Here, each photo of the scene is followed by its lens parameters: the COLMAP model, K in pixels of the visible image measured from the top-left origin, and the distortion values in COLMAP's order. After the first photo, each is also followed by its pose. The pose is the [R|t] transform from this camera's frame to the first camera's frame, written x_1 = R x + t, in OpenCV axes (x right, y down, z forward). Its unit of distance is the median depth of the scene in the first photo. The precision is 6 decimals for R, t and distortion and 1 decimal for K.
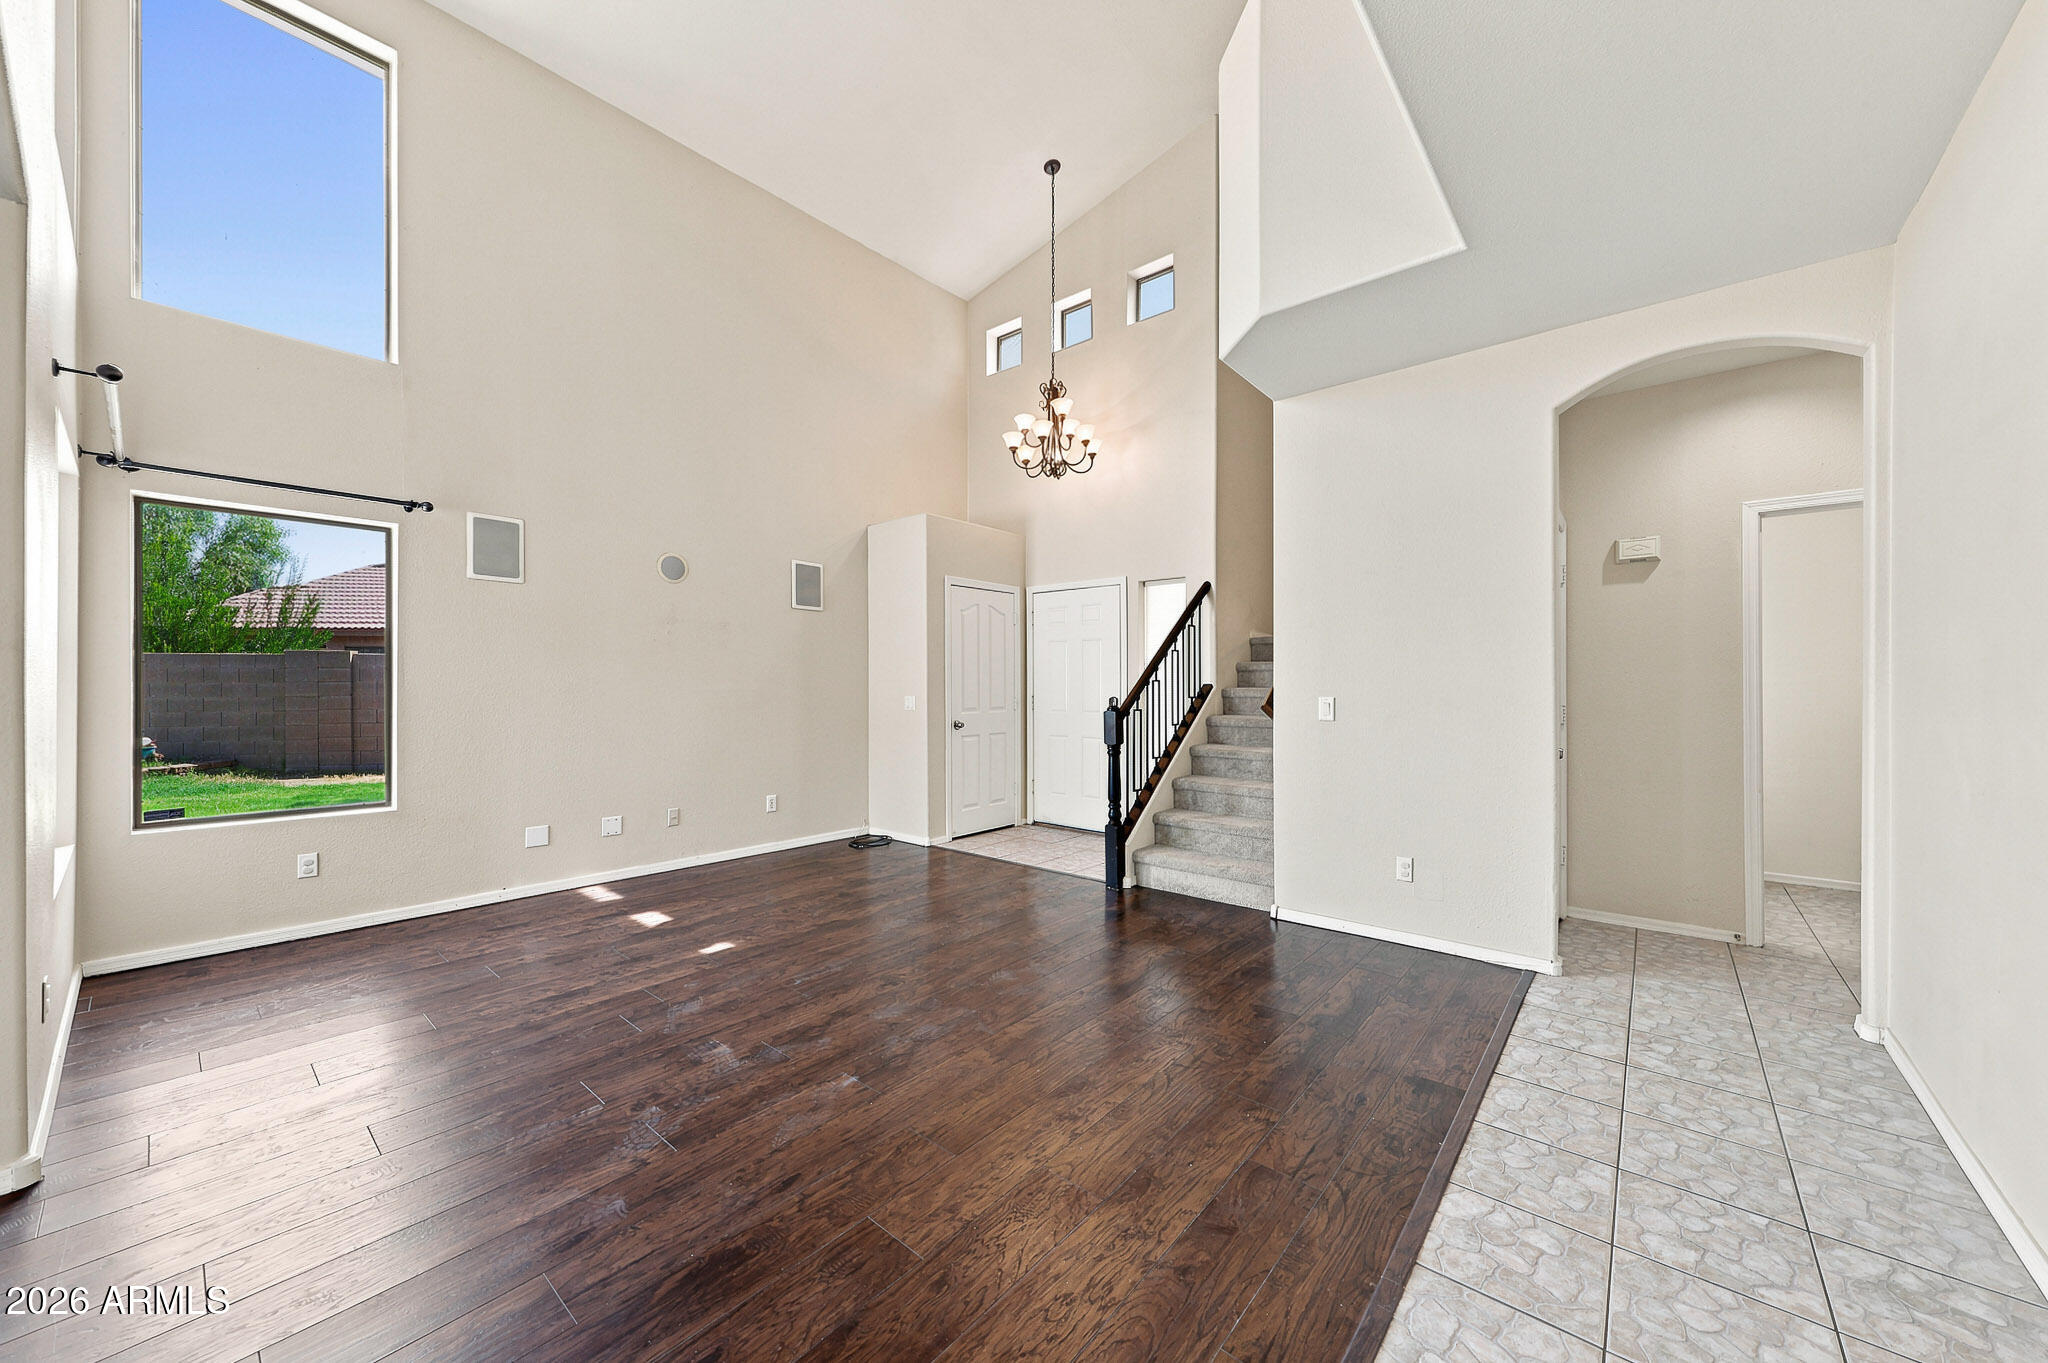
lens RADIAL K [[743.2, 0, 1019.4], [0, 743.2, 689.8], [0, 0, 1]] dist [0.001896, 0.000105]
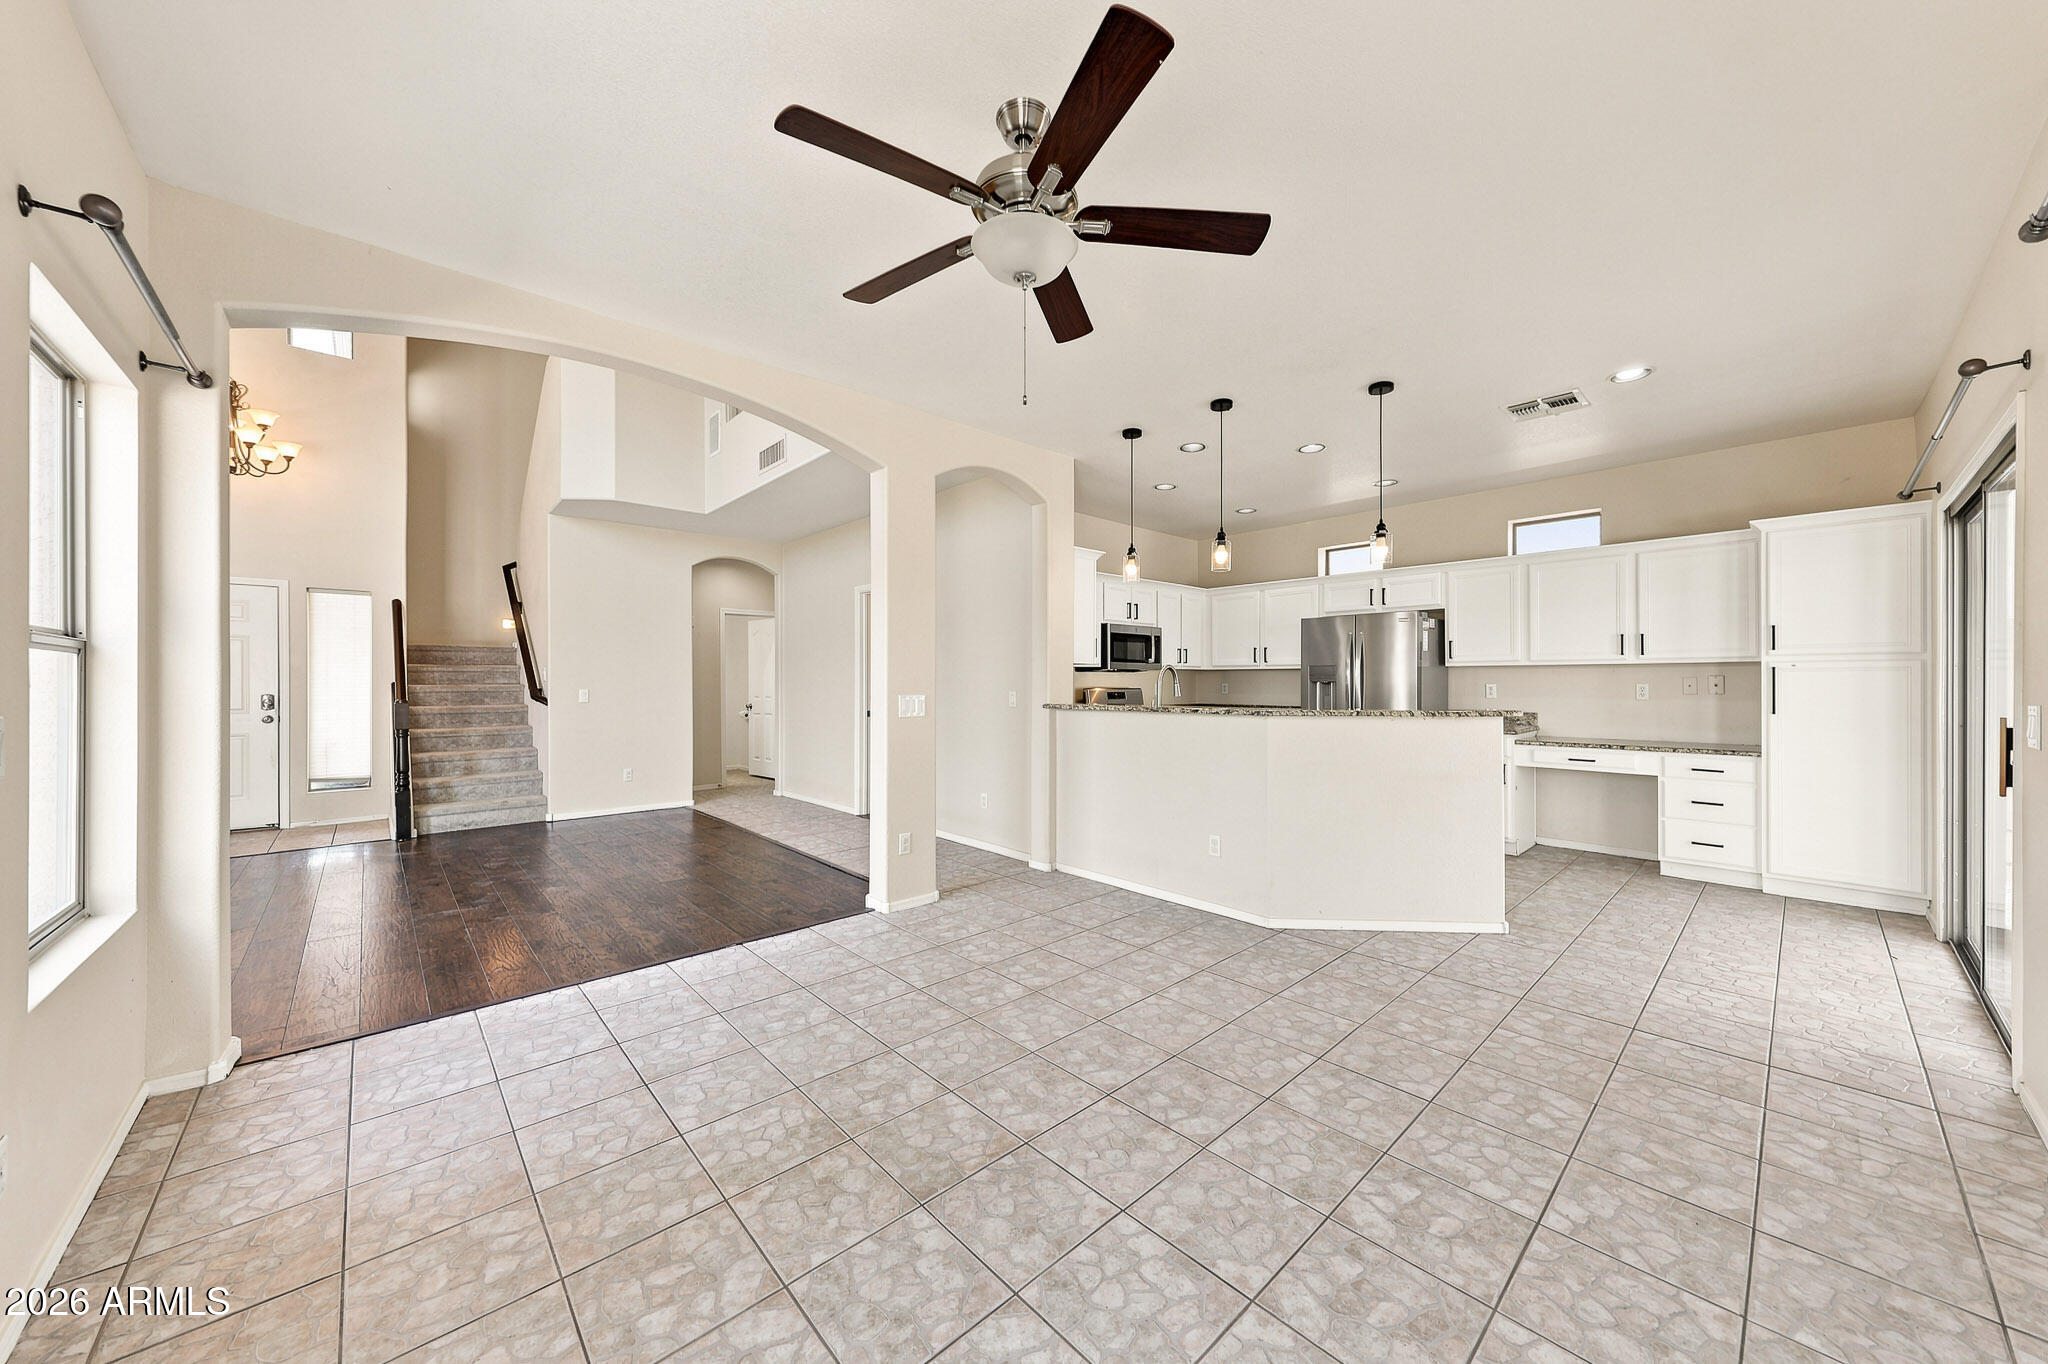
lens RADIAL K [[709.8, 0, 1024.0], [0, 709.8, 682.0], [0, 0, 1]] dist [-0.009257, 0.000066]
pose [[0.121279, -0.003509, 0.992612, -1.098931], [0.010561, 0.999942, 0.002245, -0.001085], [-0.992562, 0.010211, 0.121309, -0.262485]]
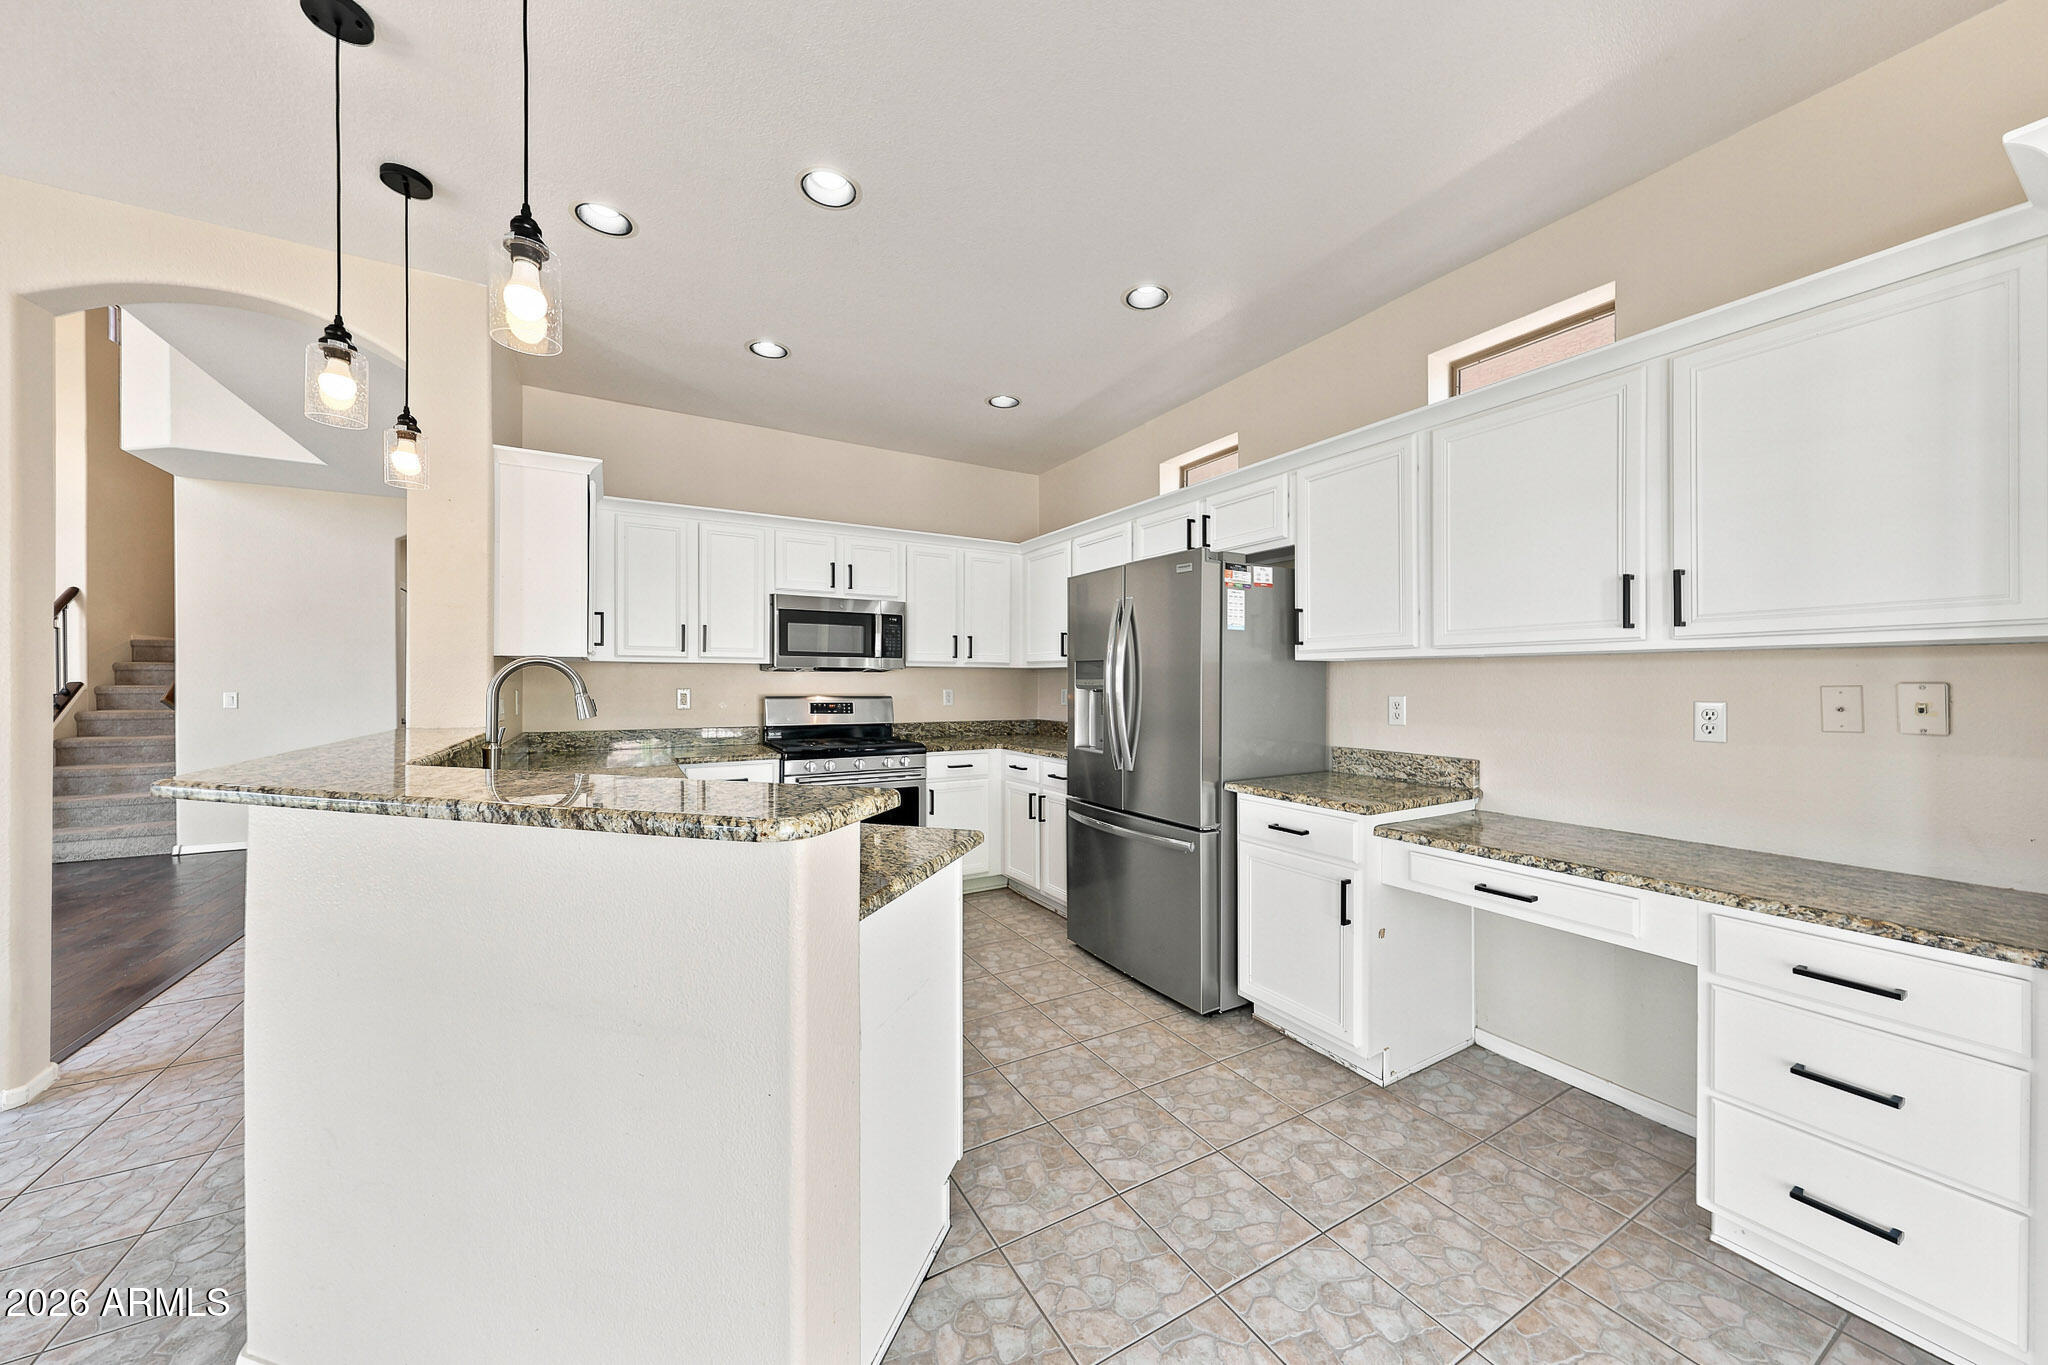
lens RADIAL K [[713.1, 0, 1048.2], [0, 713.1, 686.5], [0, 0, 1]] dist [0.000426, -0.000025]
pose [[0.318392, -0.002012, 0.947957, -0.373325], [0.003380, 0.999994, 0.000987, 0.003161], [-0.947953, 0.002890, 0.318396, -0.896318]]
